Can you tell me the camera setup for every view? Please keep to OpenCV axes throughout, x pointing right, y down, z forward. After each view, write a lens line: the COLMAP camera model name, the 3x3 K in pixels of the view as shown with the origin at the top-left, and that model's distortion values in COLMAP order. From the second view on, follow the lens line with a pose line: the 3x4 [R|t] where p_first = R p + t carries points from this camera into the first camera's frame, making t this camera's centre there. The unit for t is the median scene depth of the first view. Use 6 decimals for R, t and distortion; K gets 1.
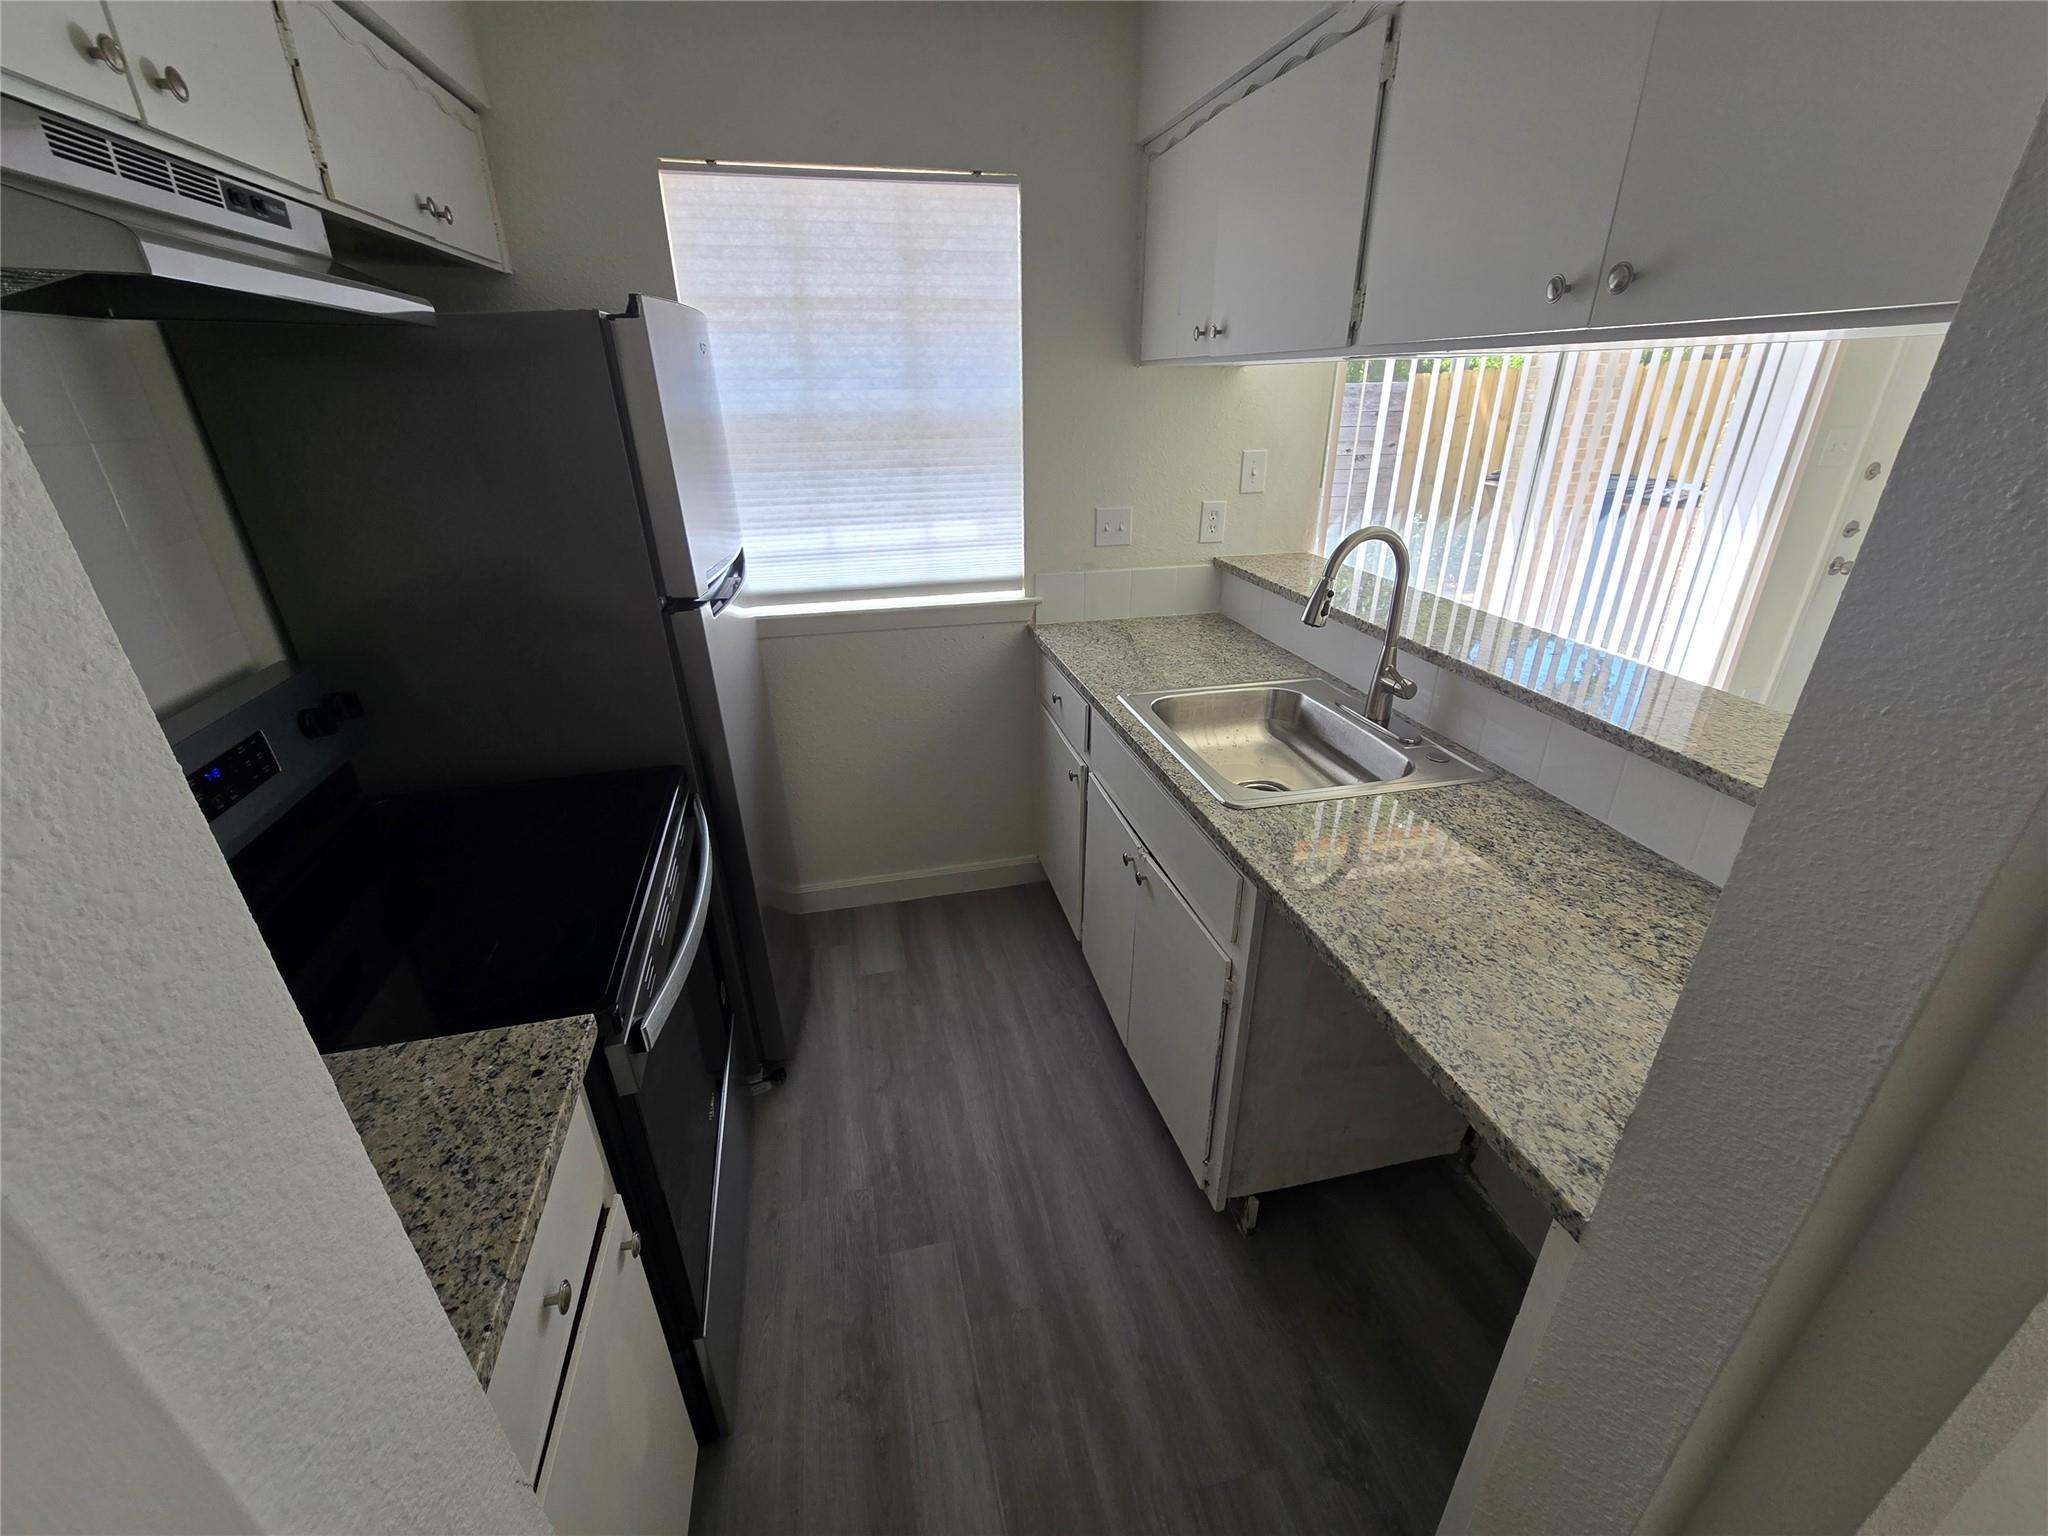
lens RADIAL K [[837.0, 0, 1022.5], [0, 837.0, 763.1], [0, 0, 1]] dist [-0.002143, 0.002455]
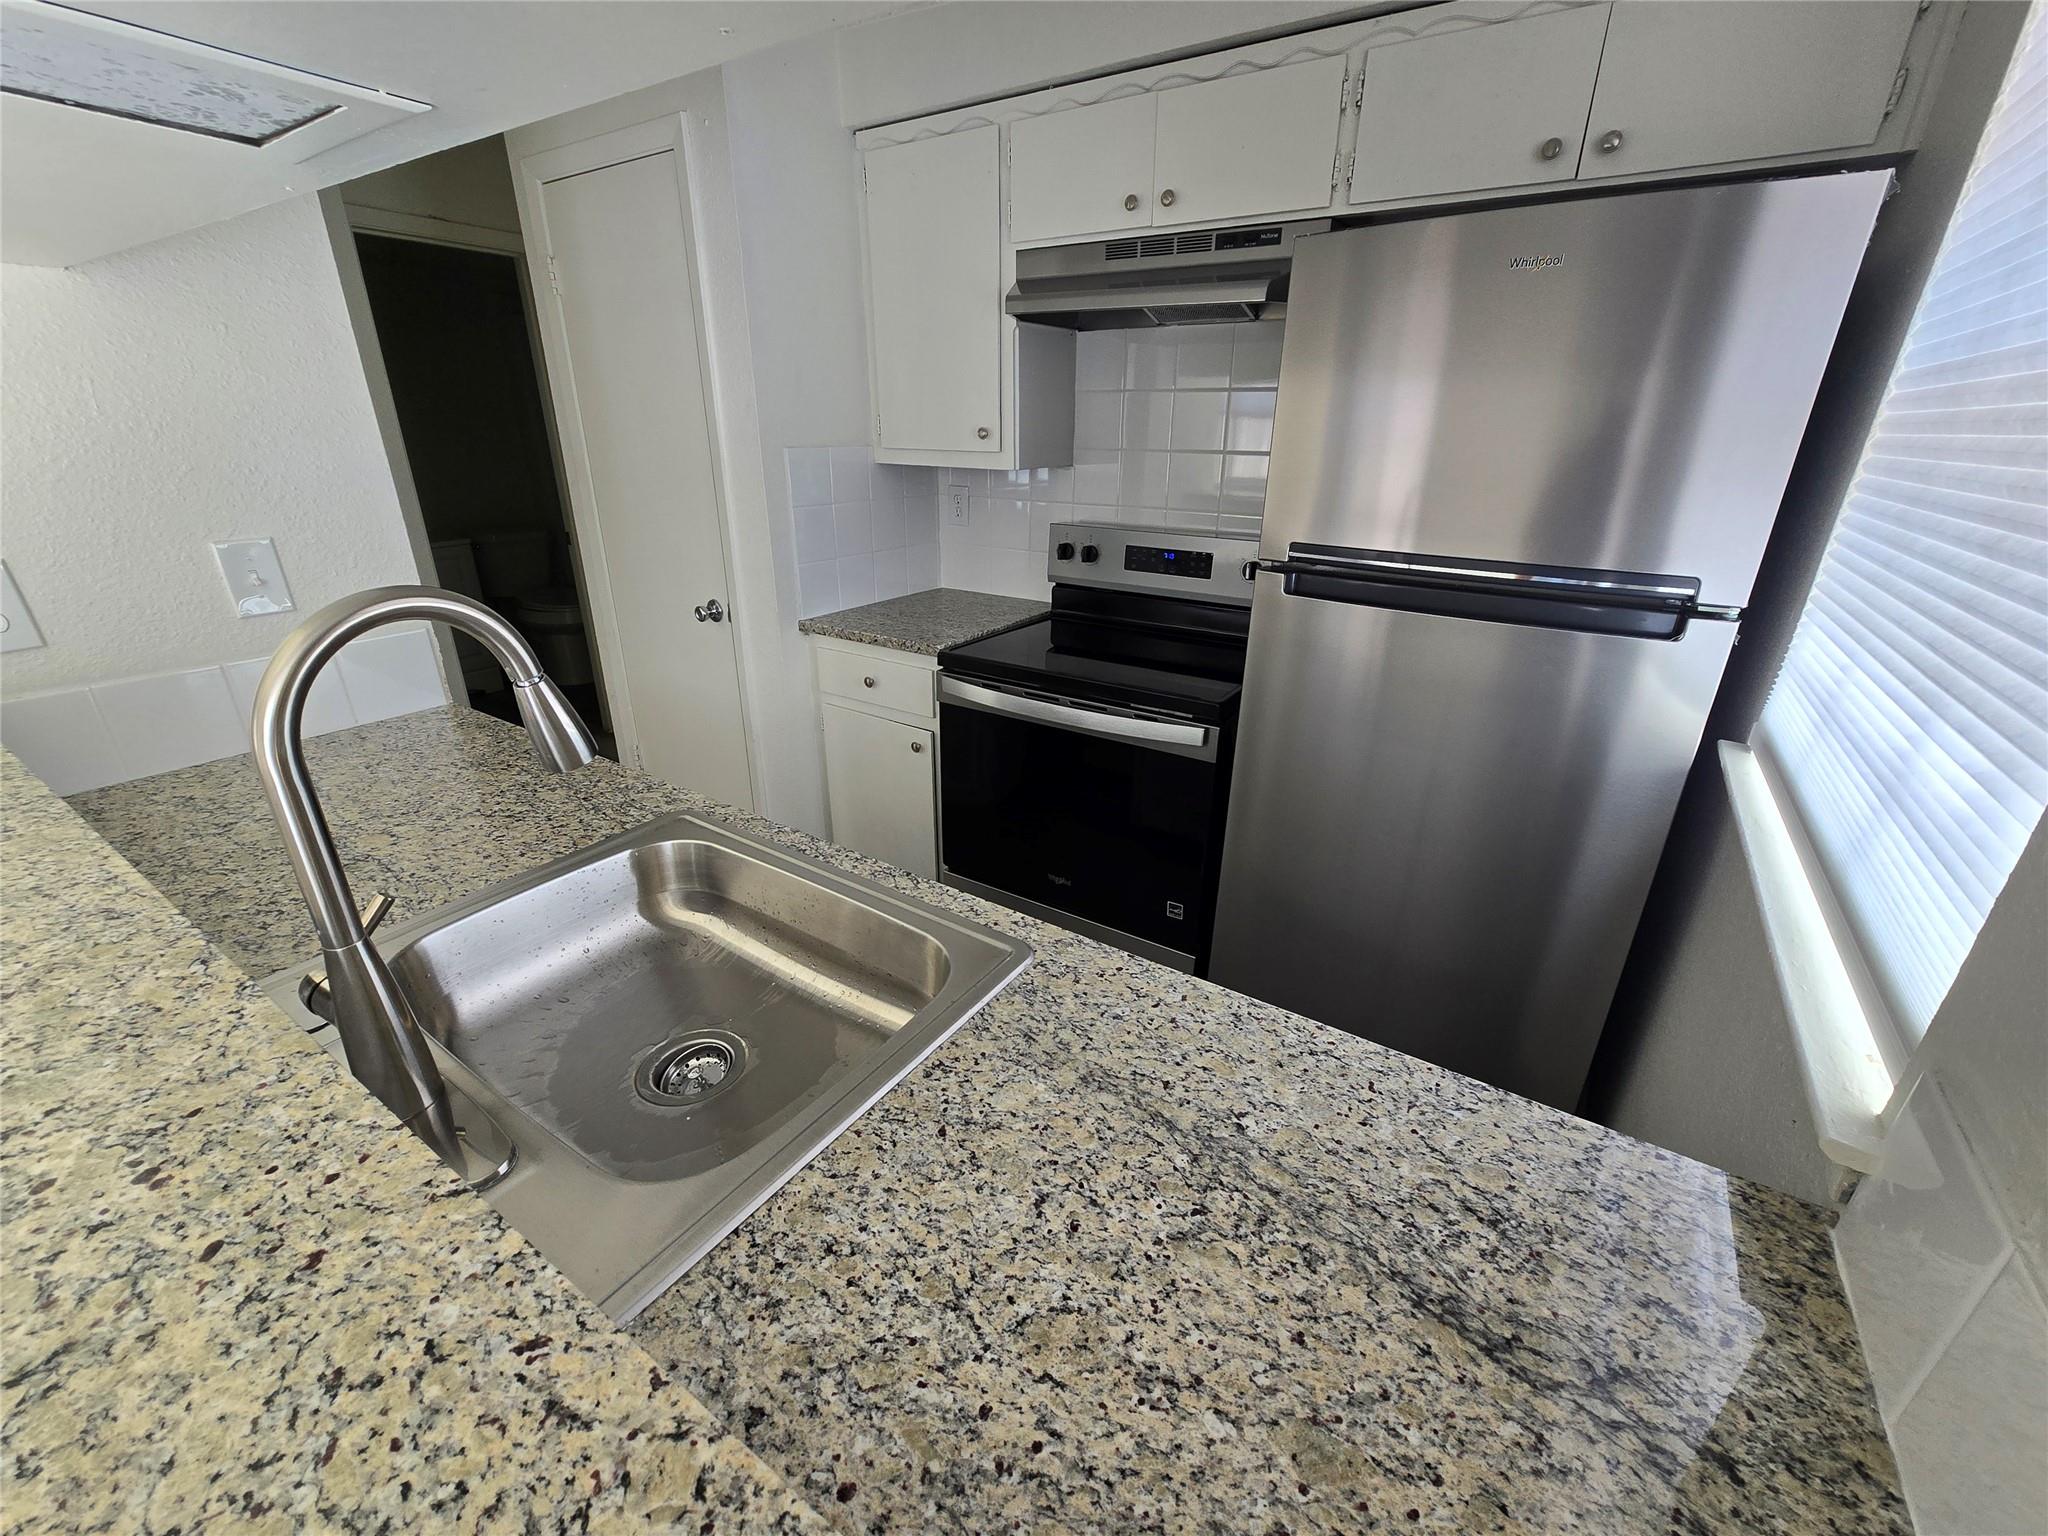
lens RADIAL K [[837.0, 0, 1028.3], [0, 837.0, 772.2], [0, 0, 1]] dist [-0.002143, 0.002455]
pose [[-0.723125, 0.268986, -0.636189, 0.451574], [-0.289600, 0.718119, 0.632801, -0.522101], [0.627074, 0.641835, -0.441392, 1.340495]]
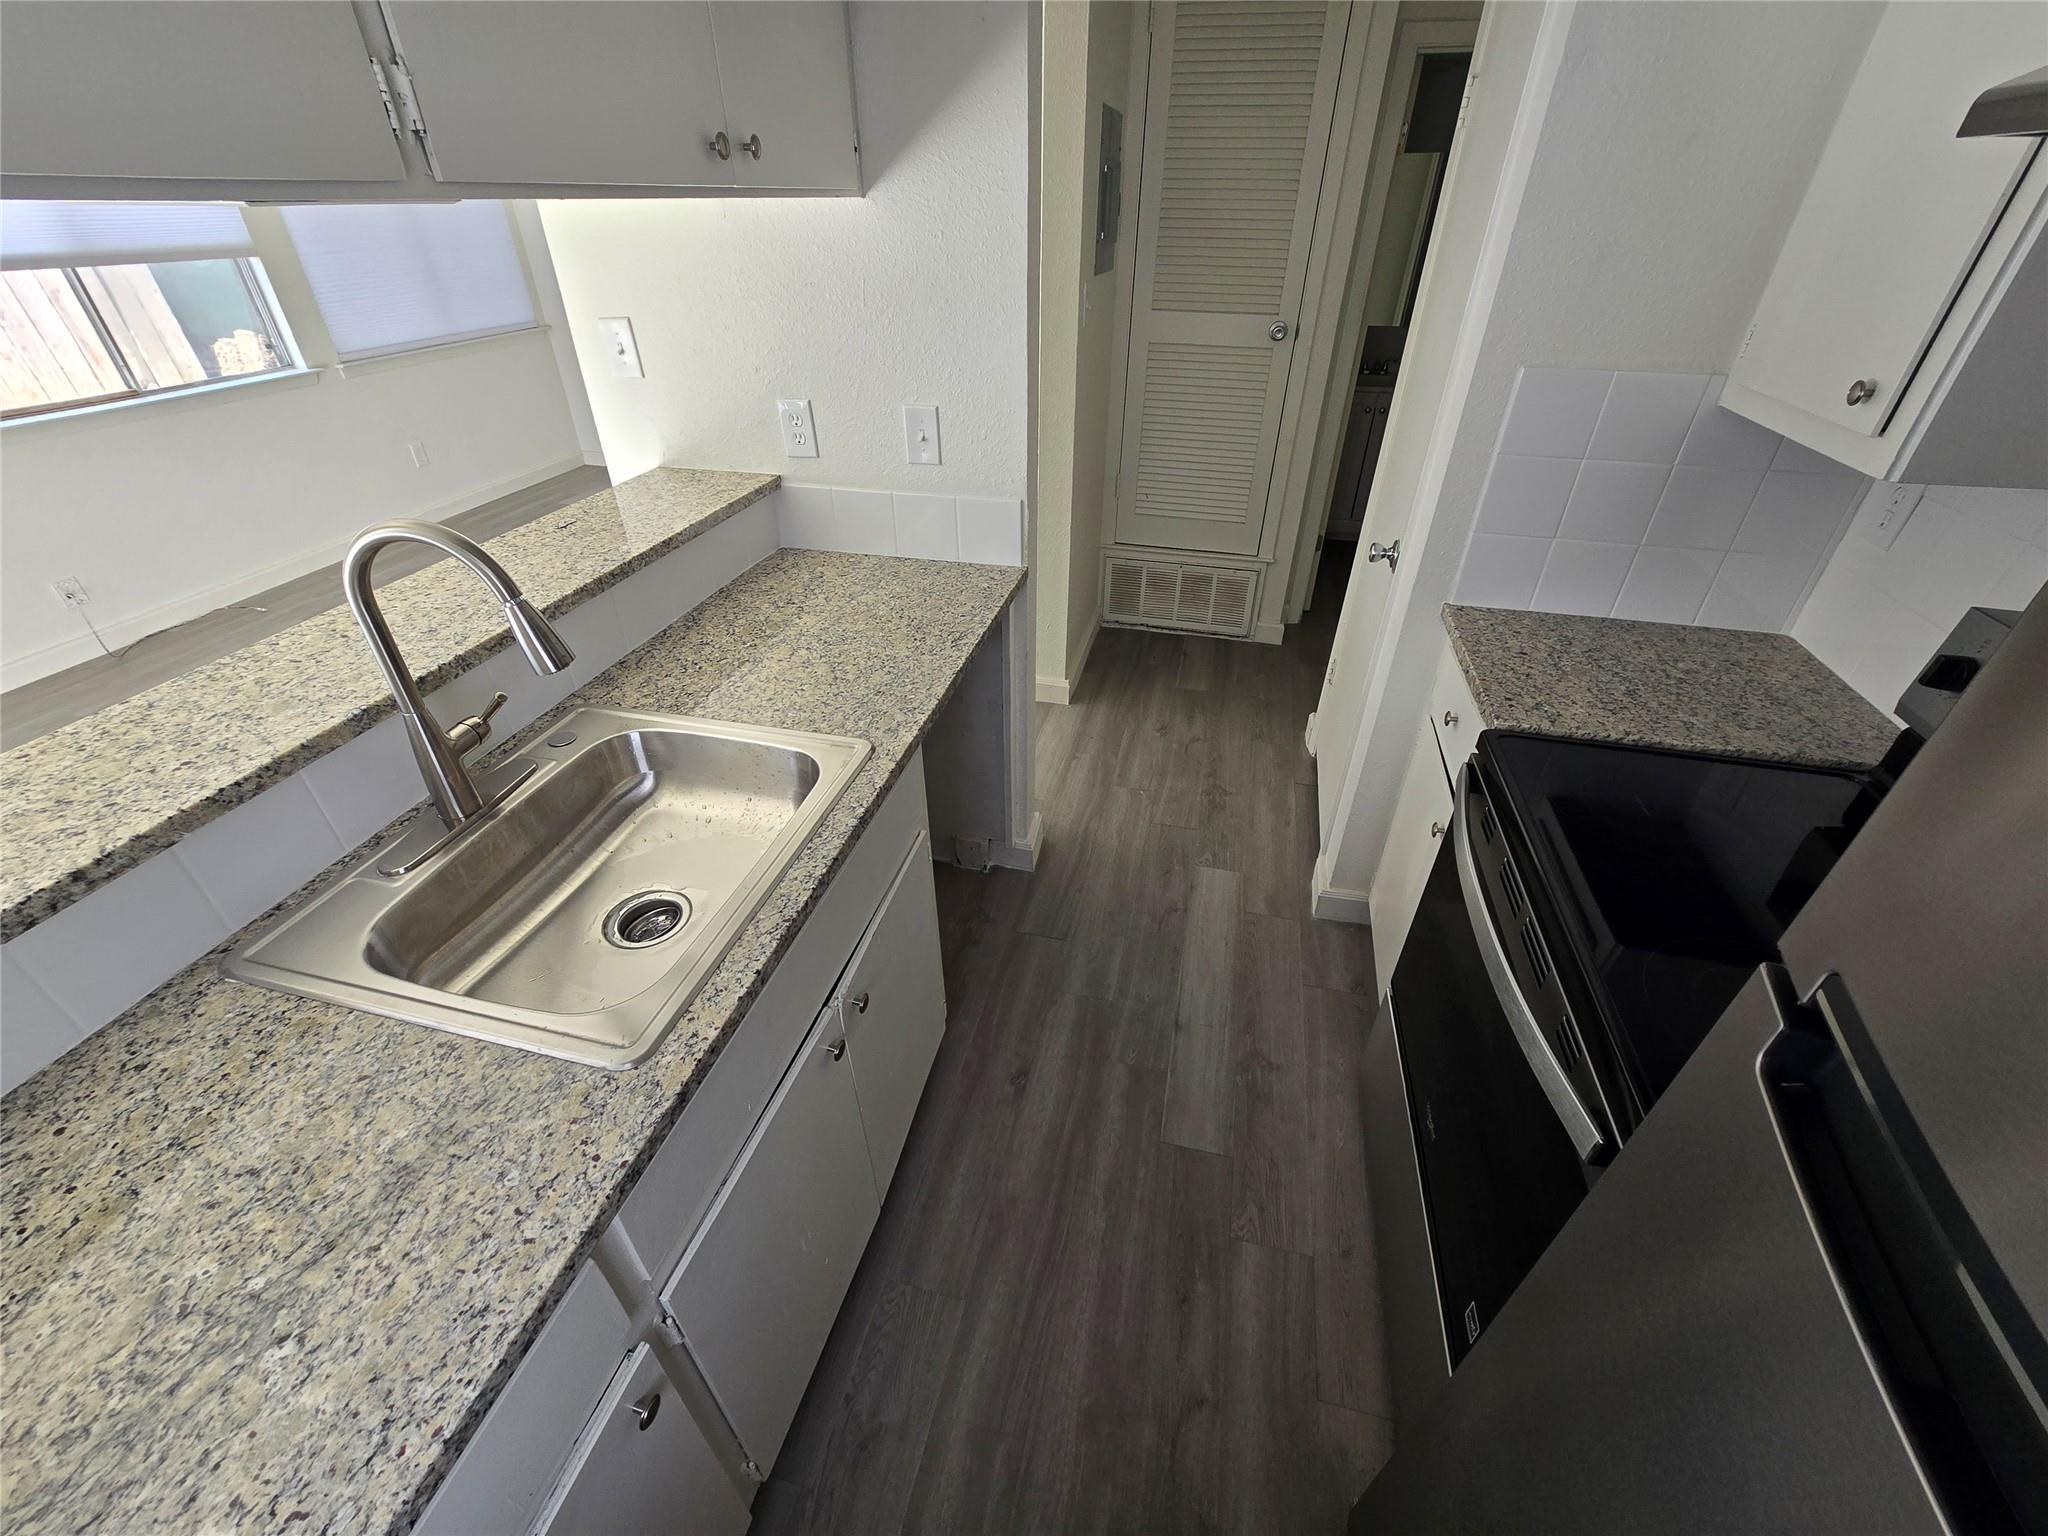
lens RADIAL K [[837.0, 0, 1026.8], [0, 837.0, 784.1], [0, 0, 1]] dist [-0.002143, 0.002455]
pose [[-0.891983, -0.252013, 0.375307, -0.213663], [0.194171, 0.536140, 0.821494, -0.545147], [-0.408244, 0.805632, -0.429294, 1.160729]]
